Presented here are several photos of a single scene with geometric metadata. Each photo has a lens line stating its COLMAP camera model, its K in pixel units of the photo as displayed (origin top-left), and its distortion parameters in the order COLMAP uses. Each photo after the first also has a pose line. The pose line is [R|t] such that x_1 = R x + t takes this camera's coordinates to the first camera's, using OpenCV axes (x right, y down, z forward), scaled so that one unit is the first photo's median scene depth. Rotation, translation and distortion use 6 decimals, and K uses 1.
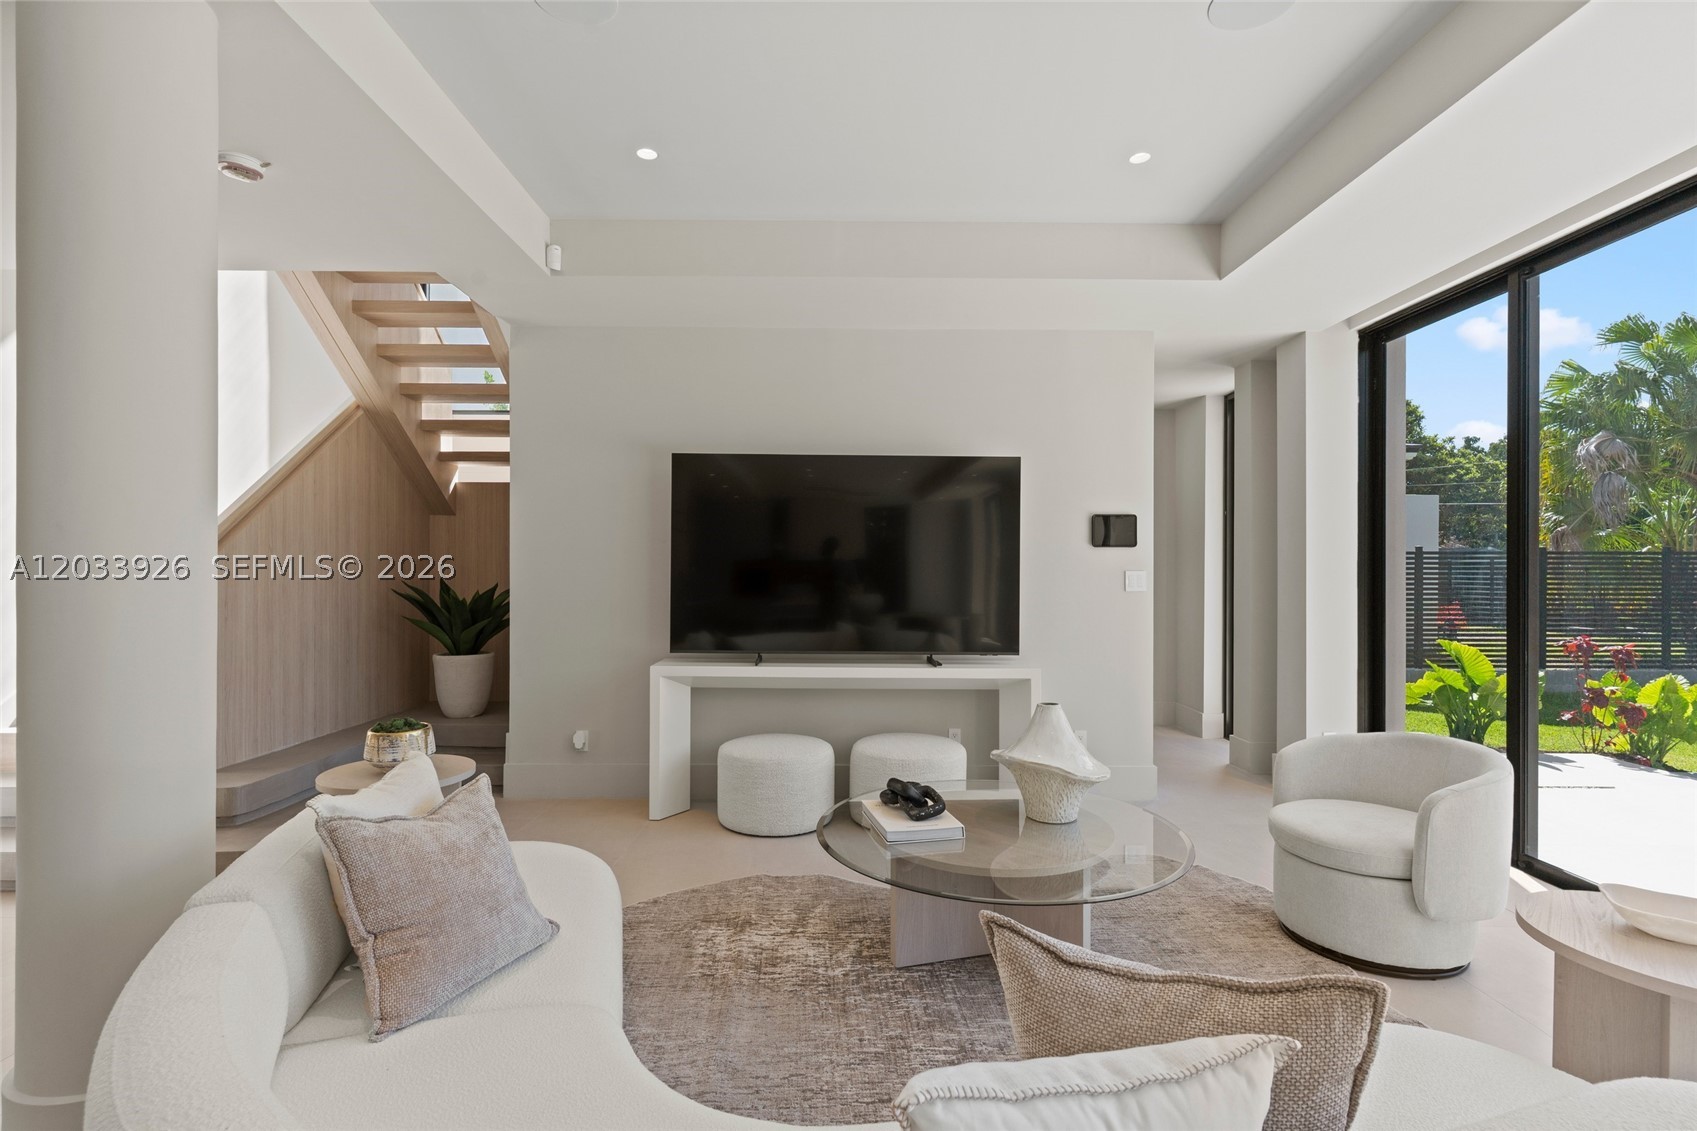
lens RADIAL K [[817.8, 0, 845.8], [0, 817.8, 566.9], [0, 0, 1]] dist [0.004155, -0.001084]
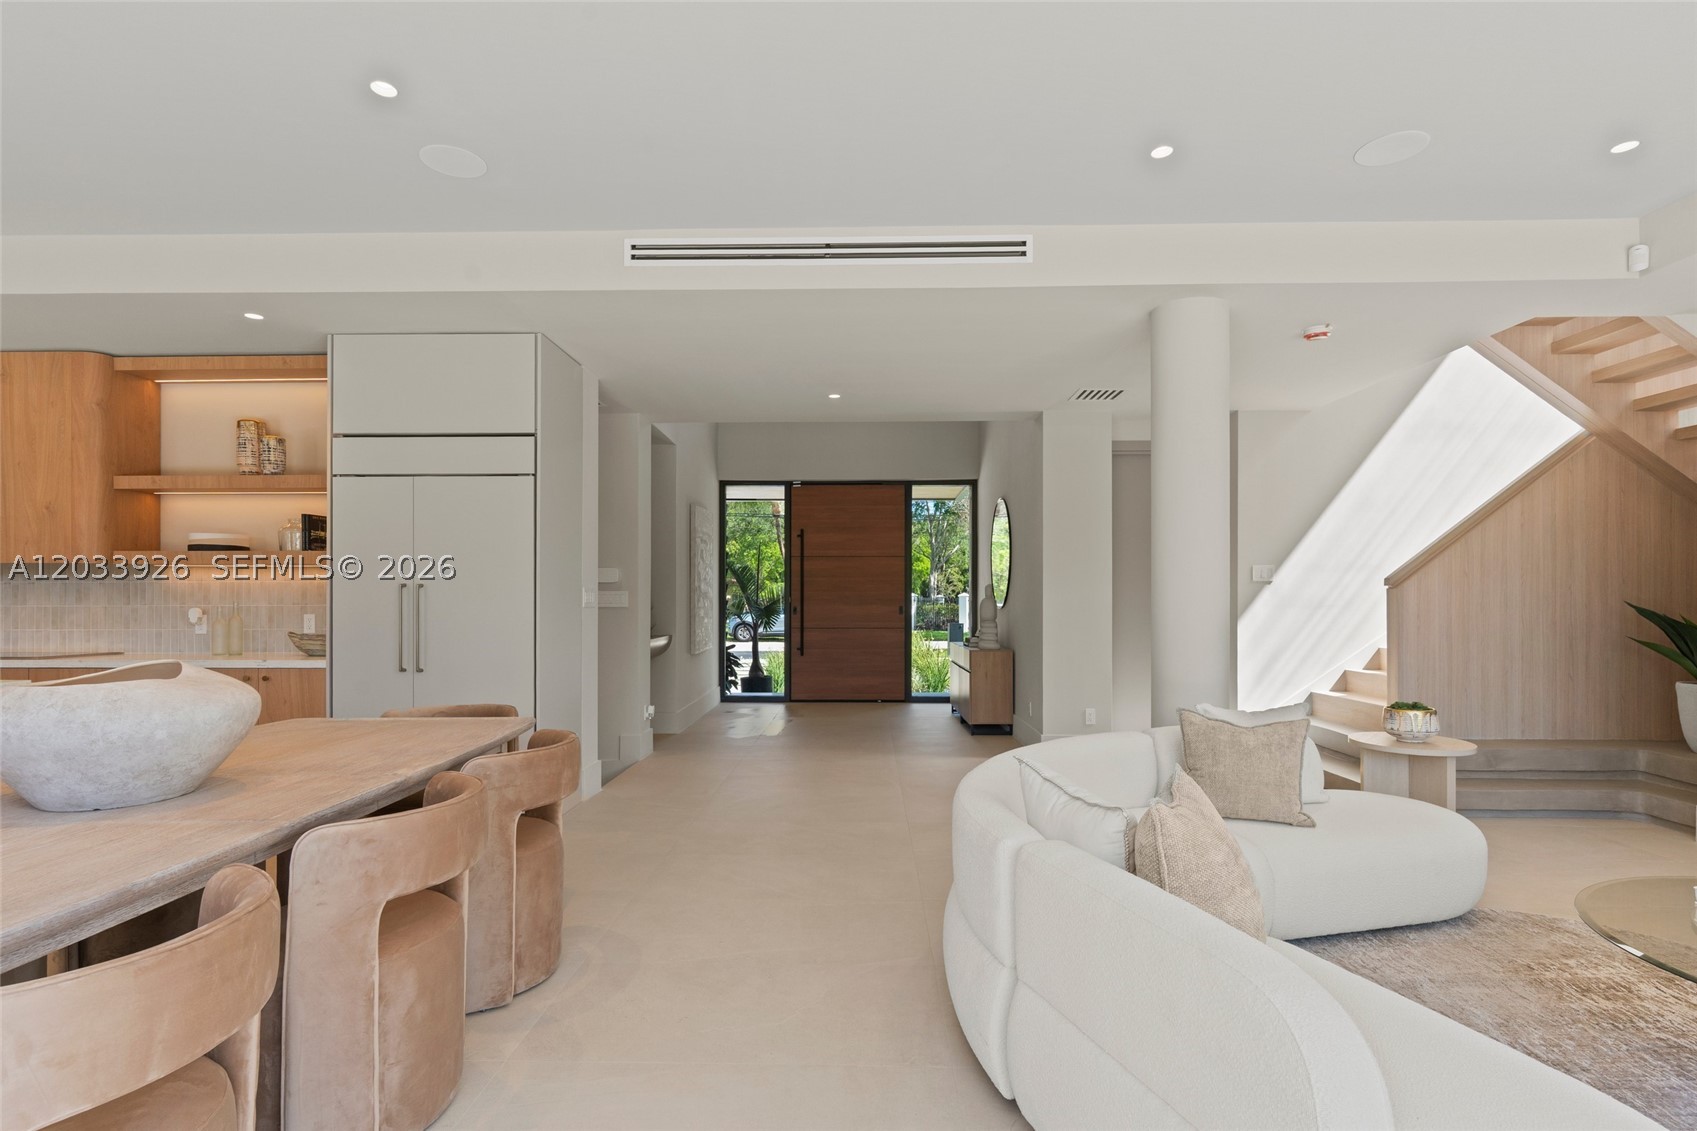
lens RADIAL K [[817.8, 0, 843.2], [0, 817.8, 589.9], [0, 0, 1]] dist [0.004155, -0.001084]
pose [[-0.022434, -0.012930, -0.999665, 0.503564], [0.006289, 0.999895, -0.013074, 0.011161], [0.999729, -0.006580, -0.022351, 0.078669]]
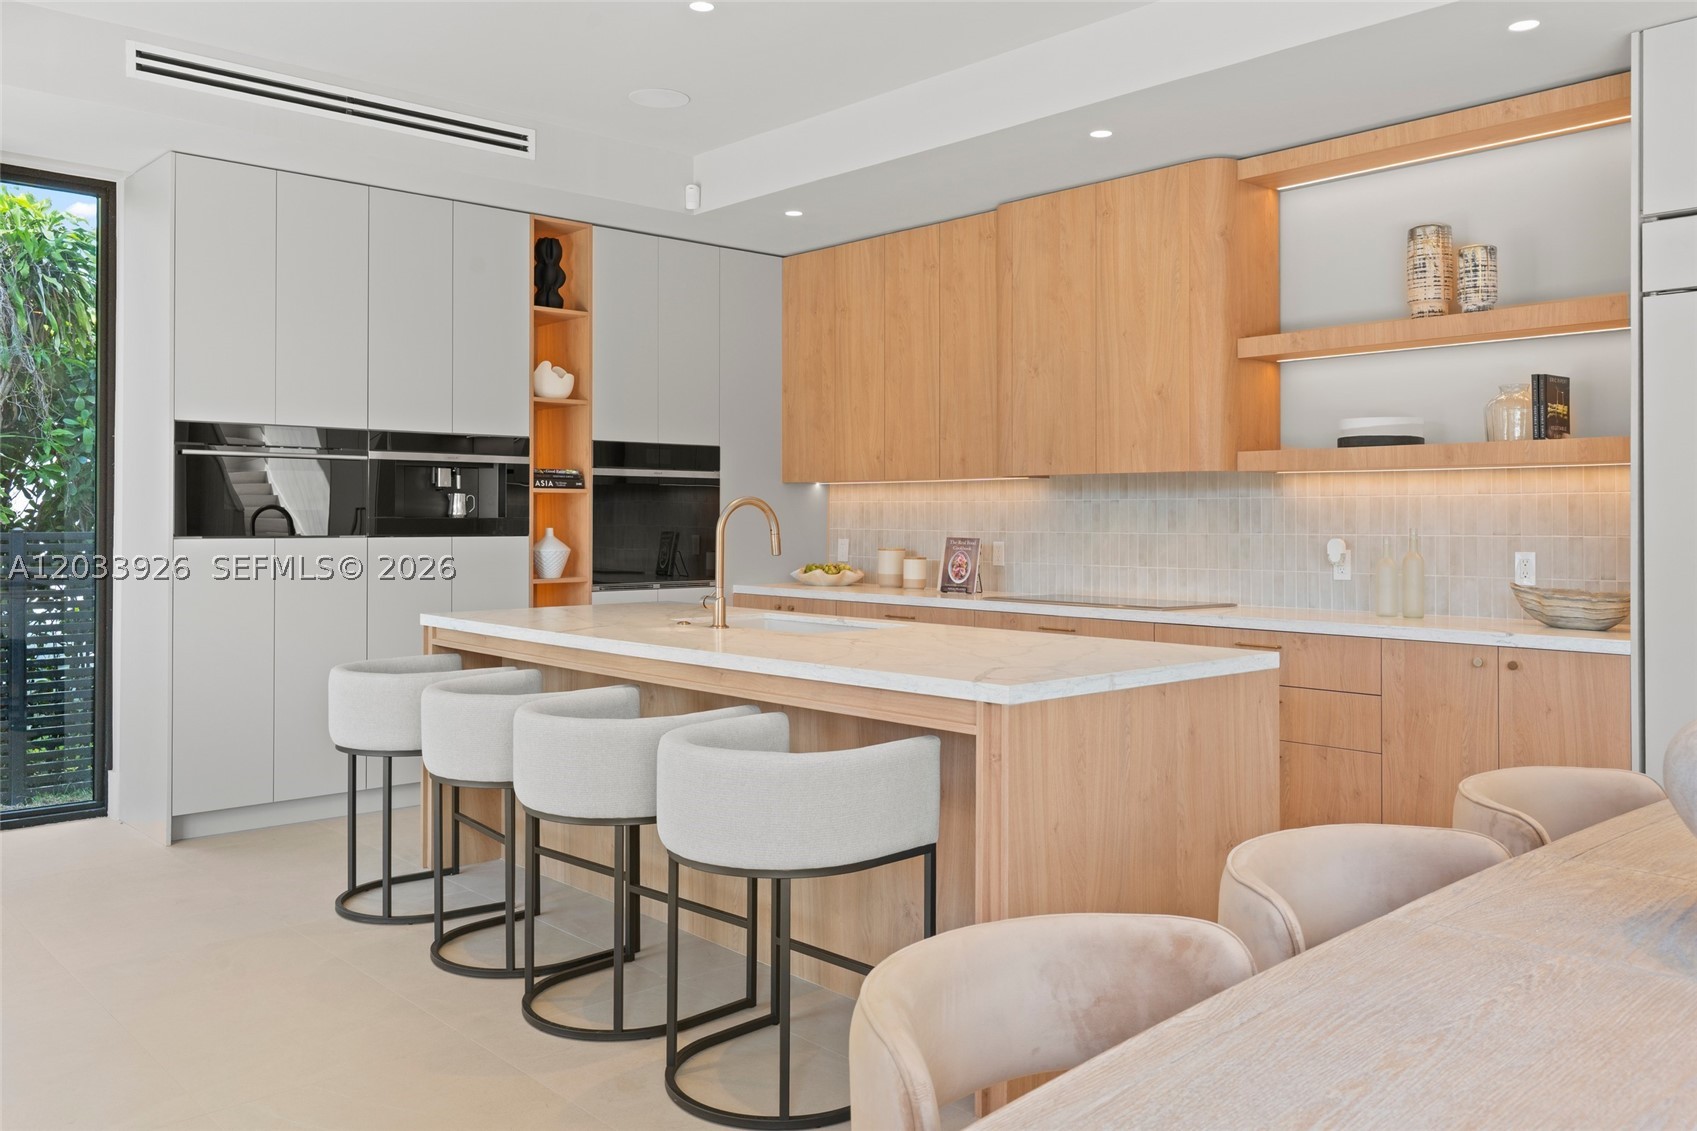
lens RADIAL K [[1335.1, 0, 853.2], [0, 1335.1, 515.5], [0, 0, 1]] dist [-0.000361, 0.000562]
pose [[-0.735912, -0.007310, -0.677038, 0.486478], [-0.000957, 0.999952, -0.009756, 0.007338], [0.677077, -0.006531, -0.735883, -0.258135]]
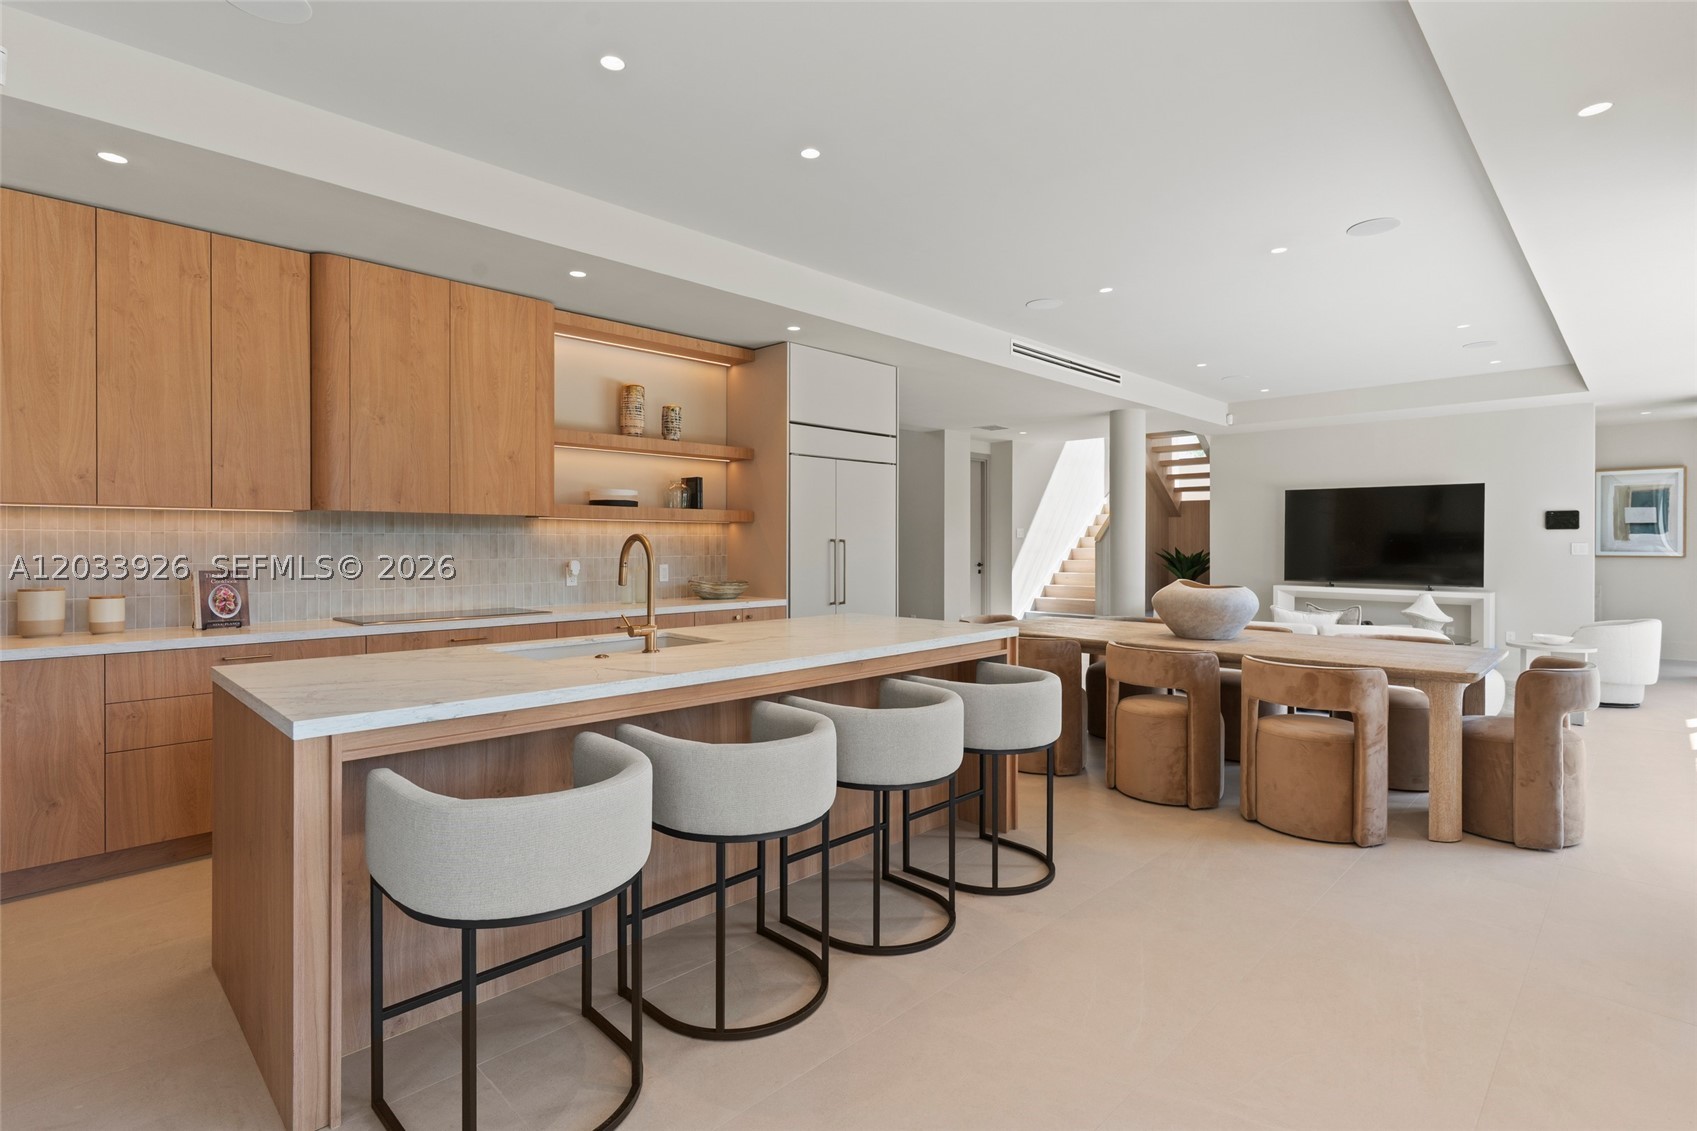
lens RADIAL K [[817.8, 0, 851.0], [0, 817.8, 550.1], [0, 0, 1]] dist [0.004155, -0.001084]
pose [[0.712073, 0.003039, -0.702099, 0.479380], [0.006211, 0.999924, 0.010627, -0.007931], [0.702078, -0.011928, 0.712000, -1.330072]]
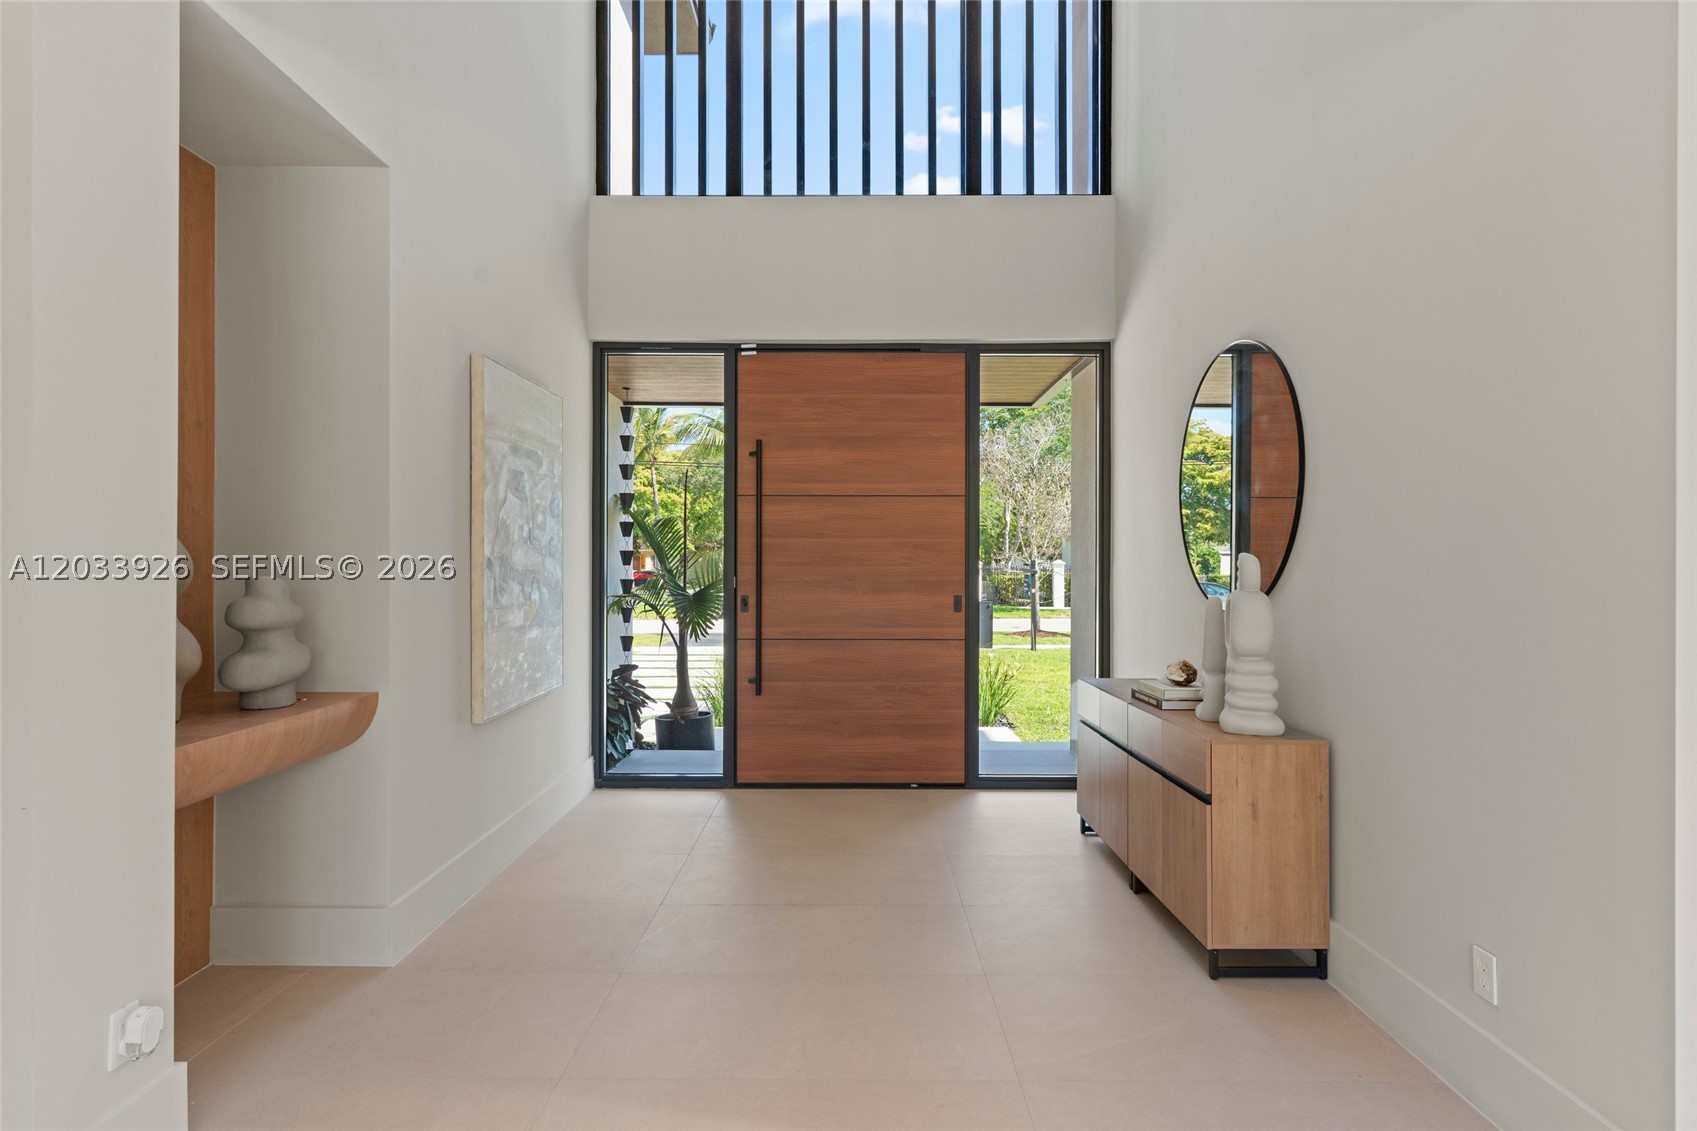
lens RADIAL K [[888.1, 0, 848.3], [0, 888.1, 558.9], [0, 0, 1]] dist [0.000589, 0.002376]
pose [[-0.003660, -0.008283, -0.999959, -0.495037], [0.005600, 0.999950, -0.008303, -0.012480], [0.999978, -0.005630, -0.003614, 0.043112]]
